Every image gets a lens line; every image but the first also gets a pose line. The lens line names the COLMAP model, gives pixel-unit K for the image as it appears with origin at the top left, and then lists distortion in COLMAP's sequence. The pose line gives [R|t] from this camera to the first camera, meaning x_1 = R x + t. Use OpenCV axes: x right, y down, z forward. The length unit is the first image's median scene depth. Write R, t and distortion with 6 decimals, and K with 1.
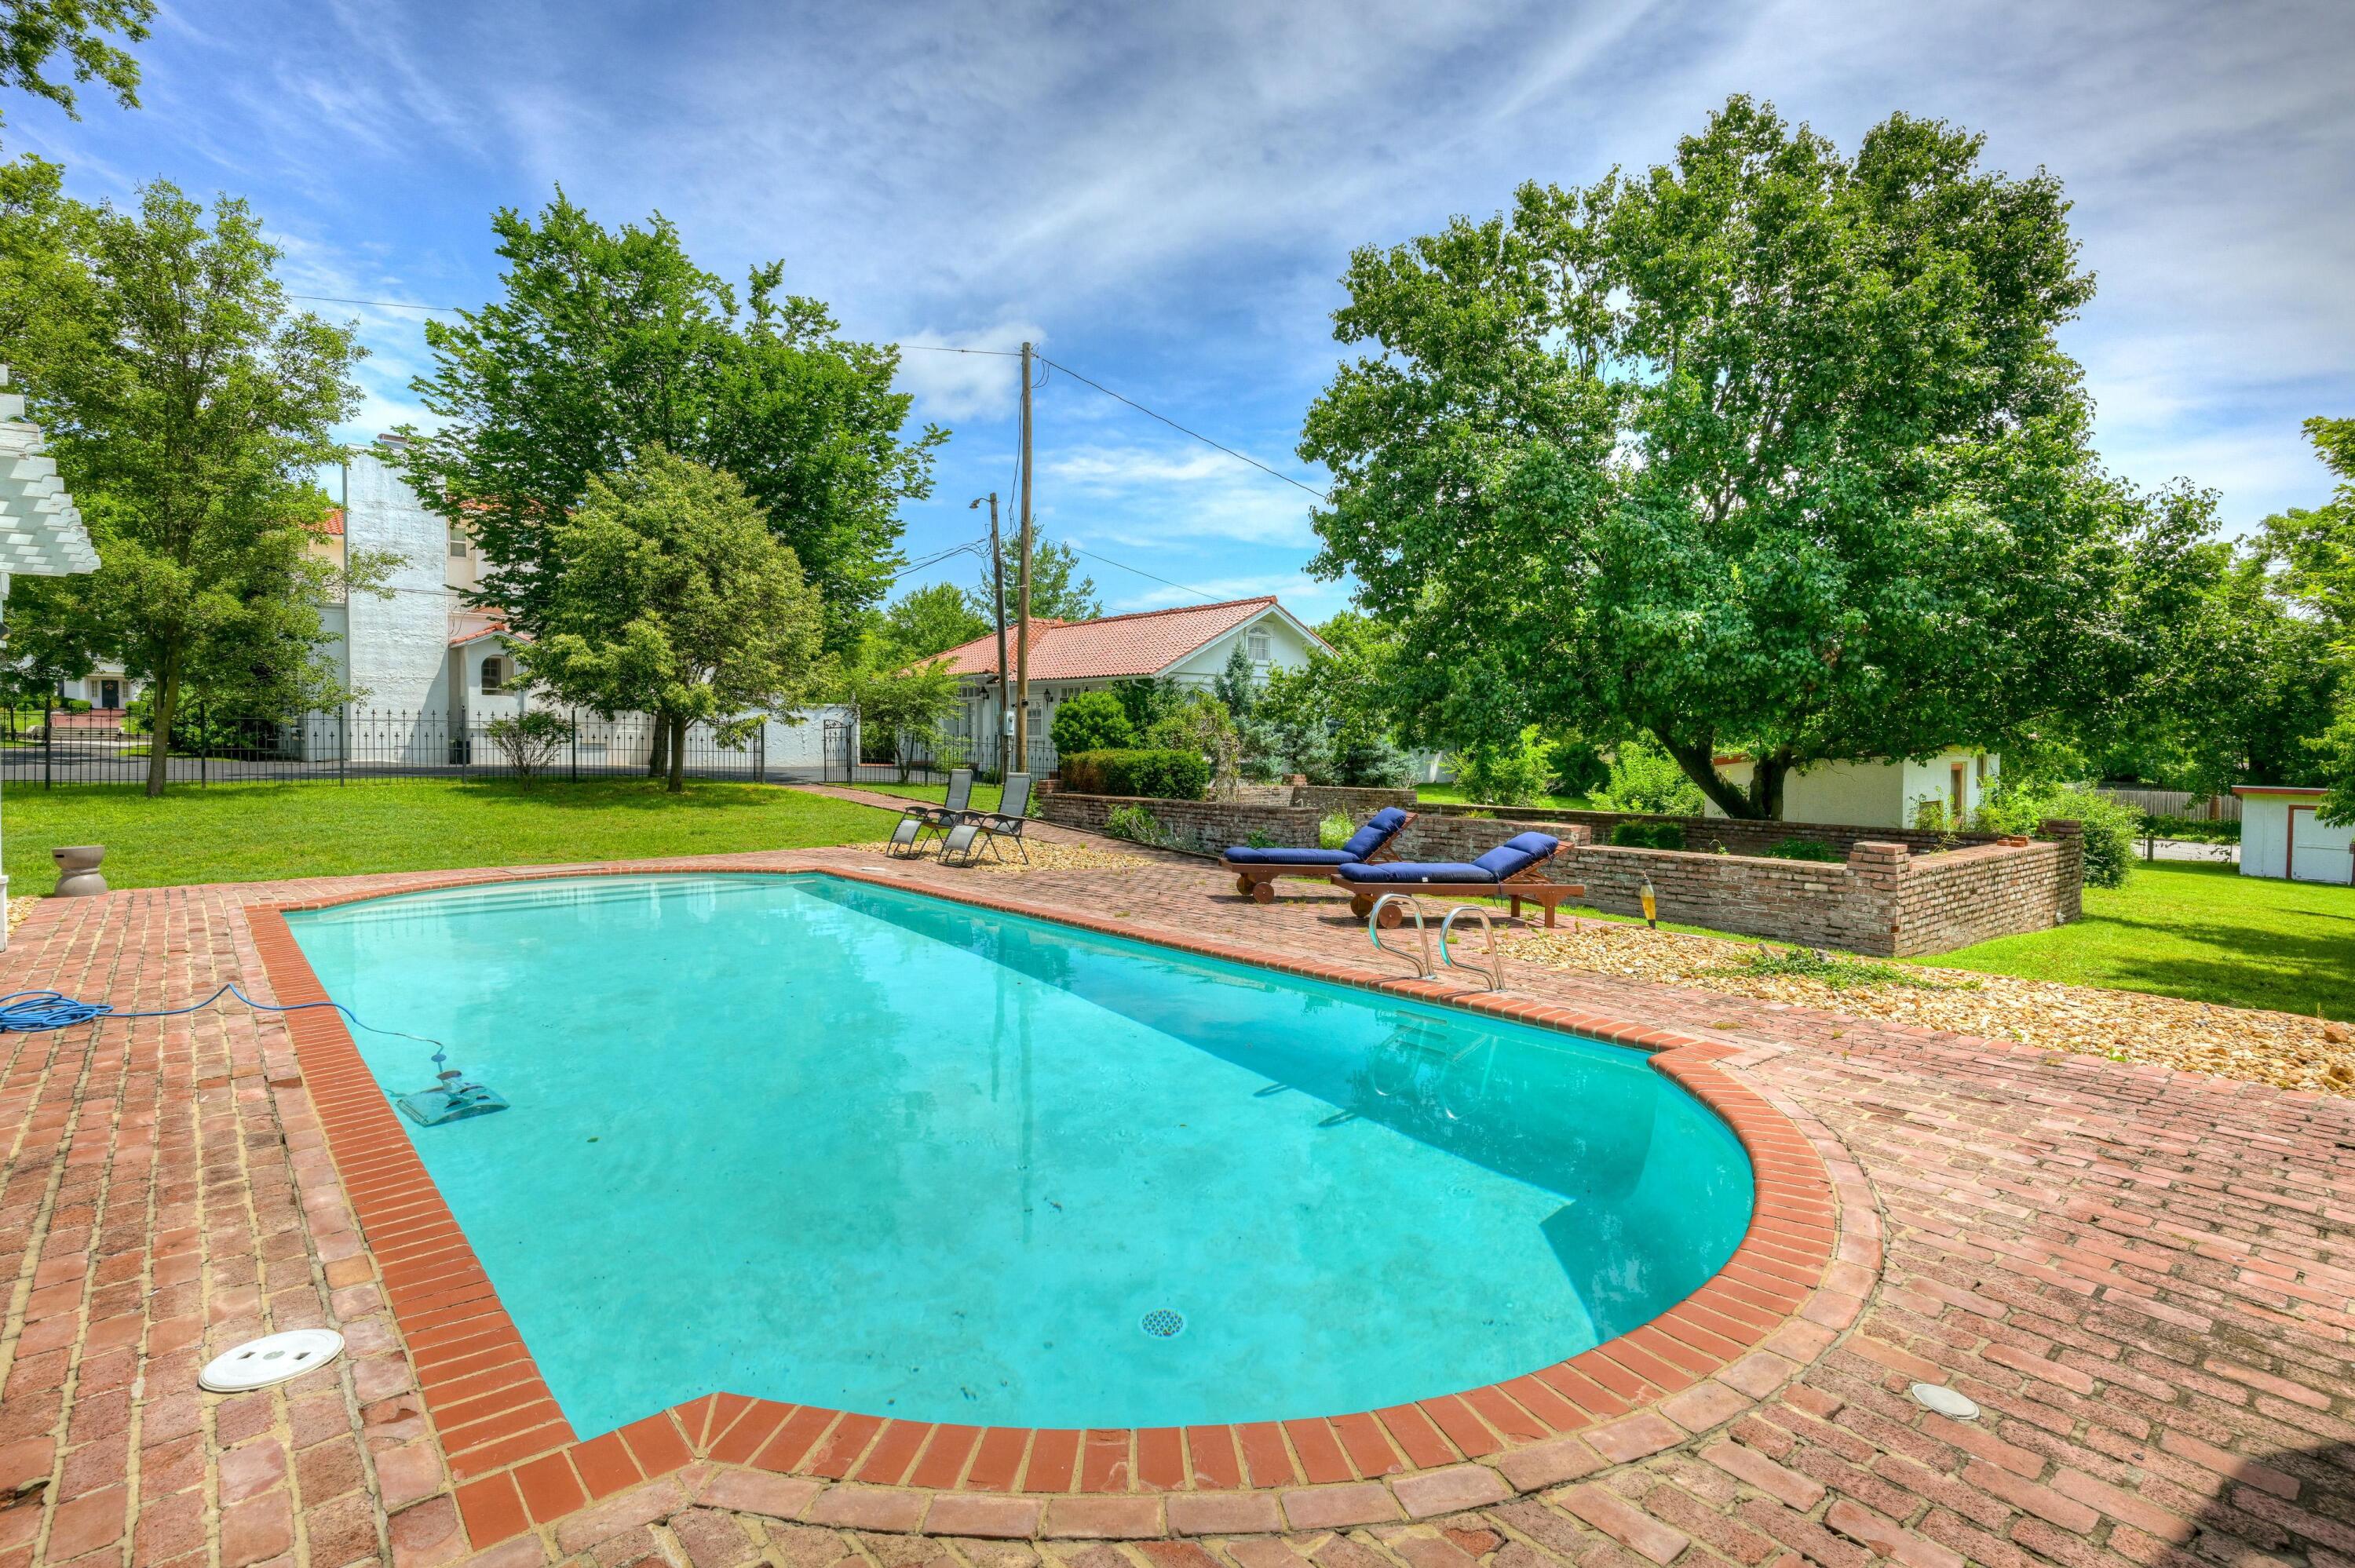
lens RADIAL K [[1116.6, 0, 1180.5], [0, 1116.6, 790.5], [0, 0, 1]] dist [-0.003783, 0.000797]
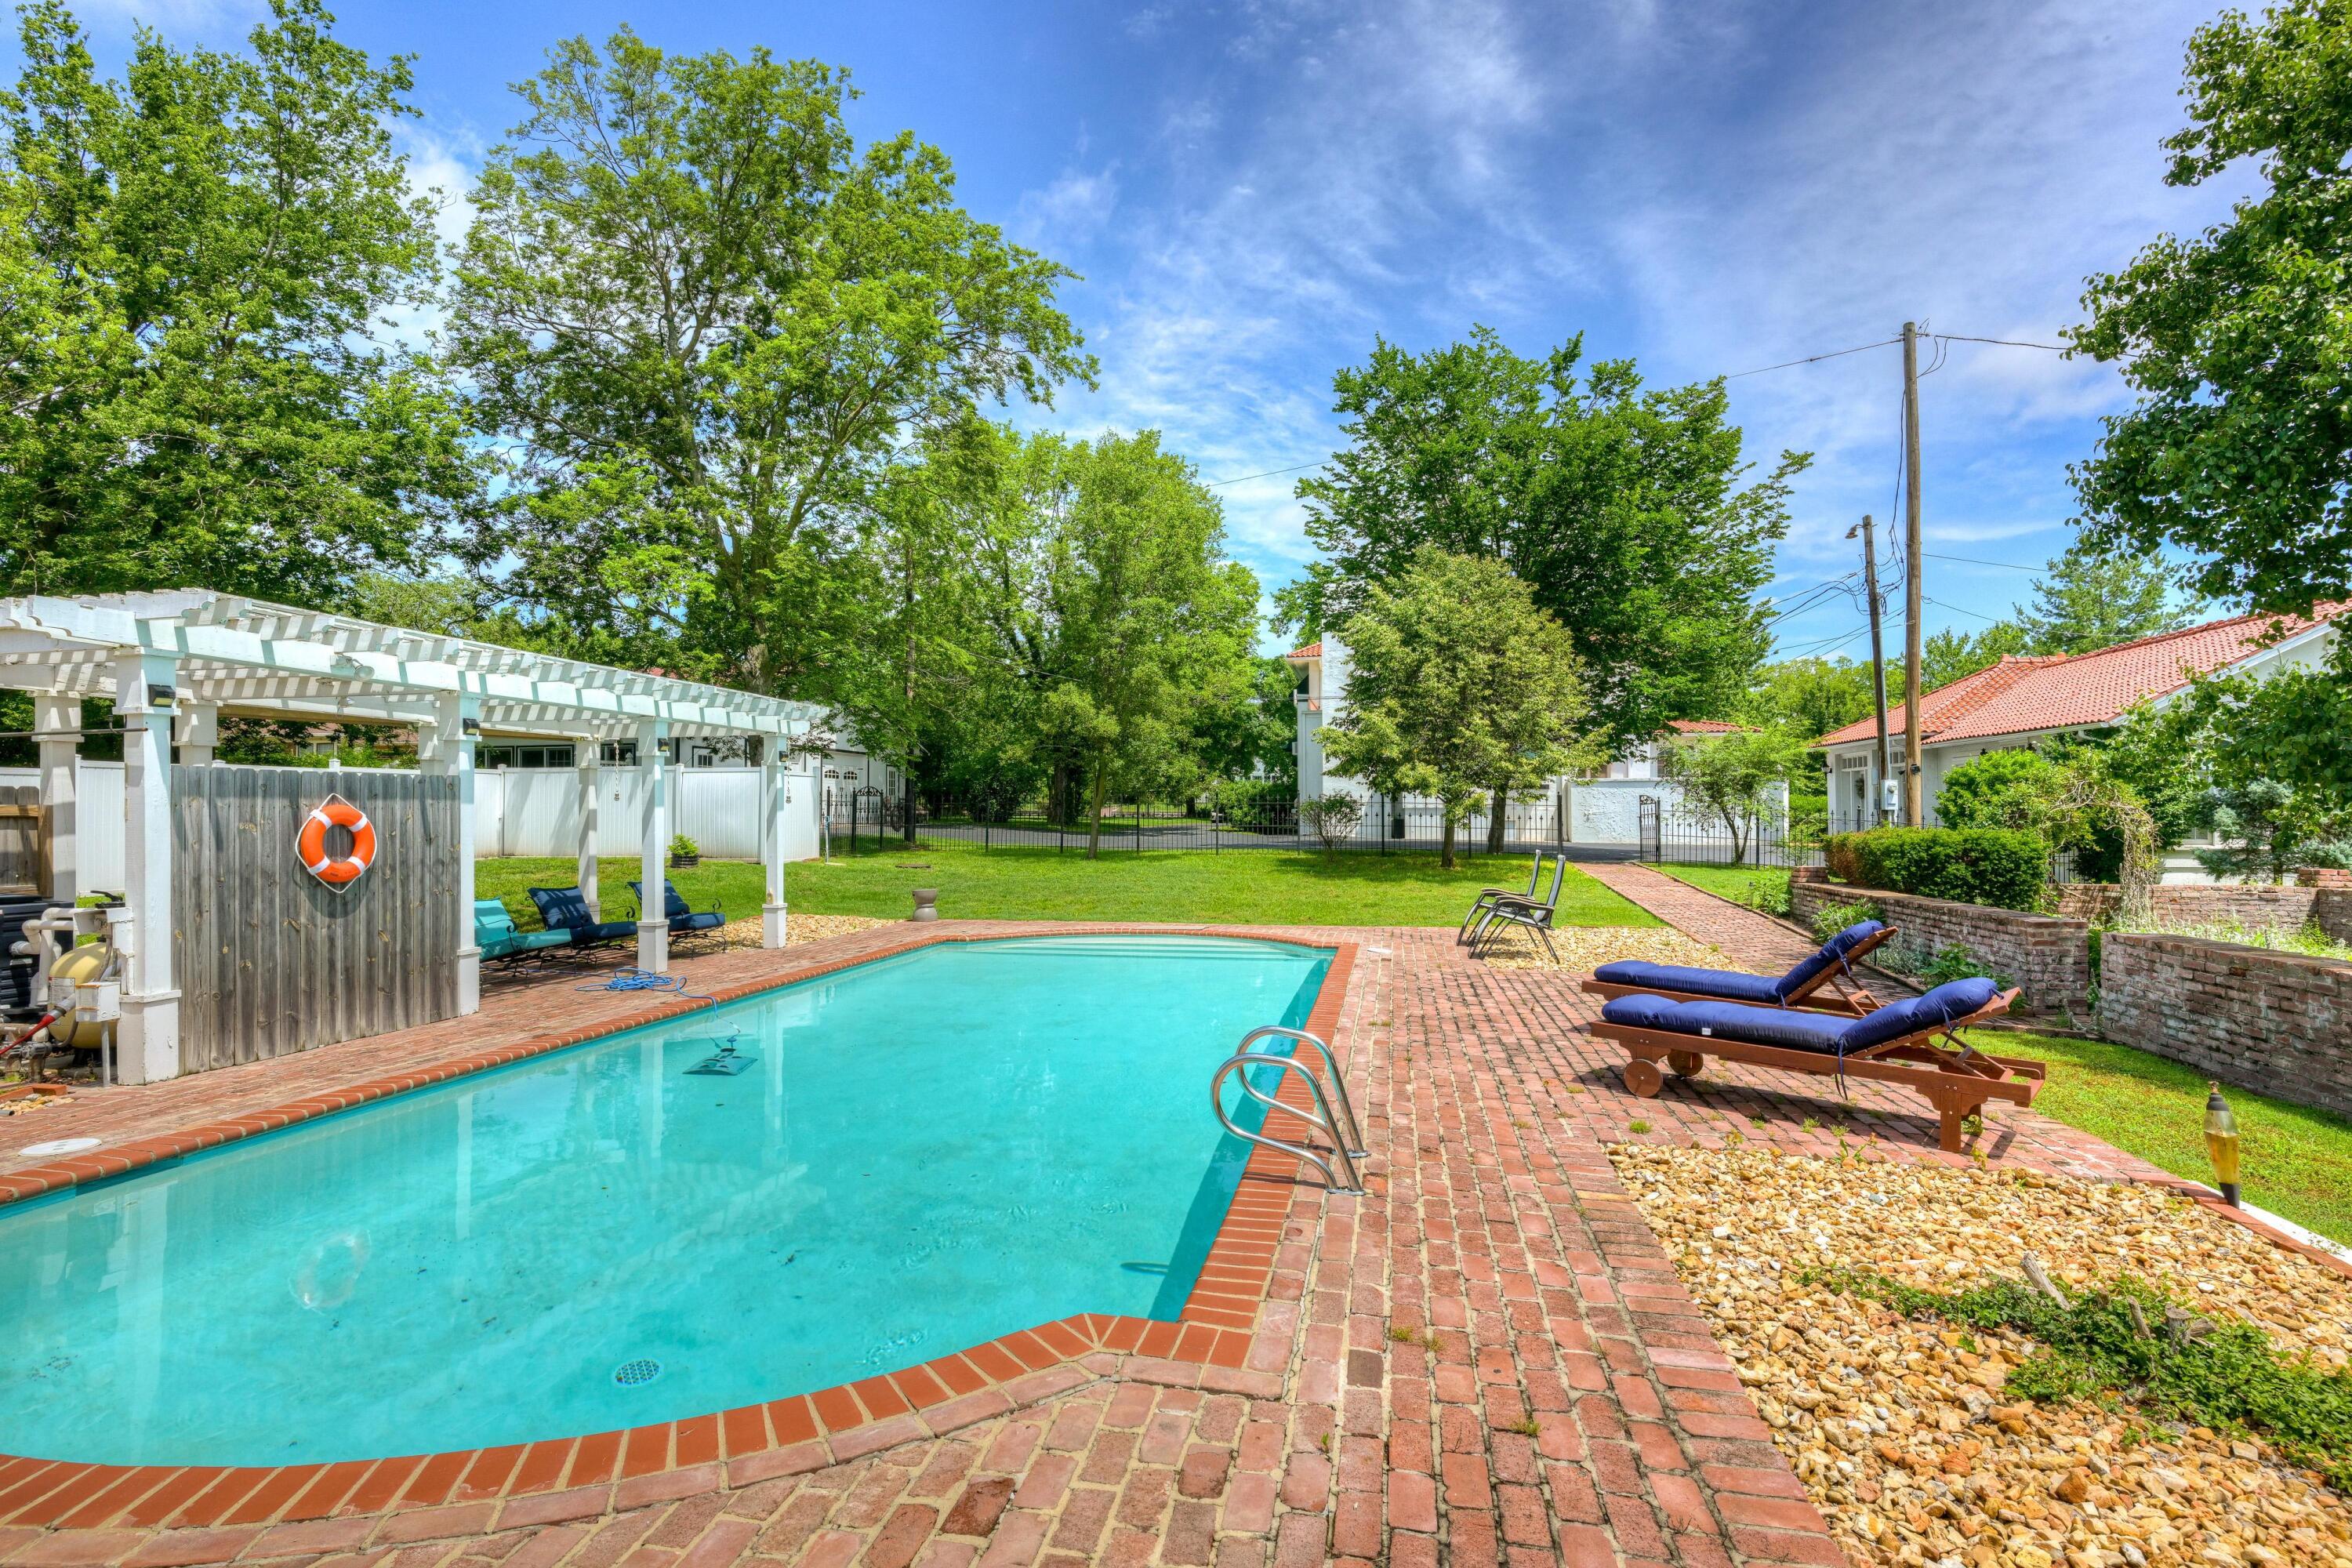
lens RADIAL K [[1131.0, 0, 1168.5], [0, 1131.0, 778.3], [0, 0, 1]] dist [0.002897, -0.000433]
pose [[0.632940, -0.033244, -0.773487, 0.173039], [-0.029159, 0.997345, -0.066725, -0.004050], [0.773651, 0.064787, 0.630291, 0.110766]]
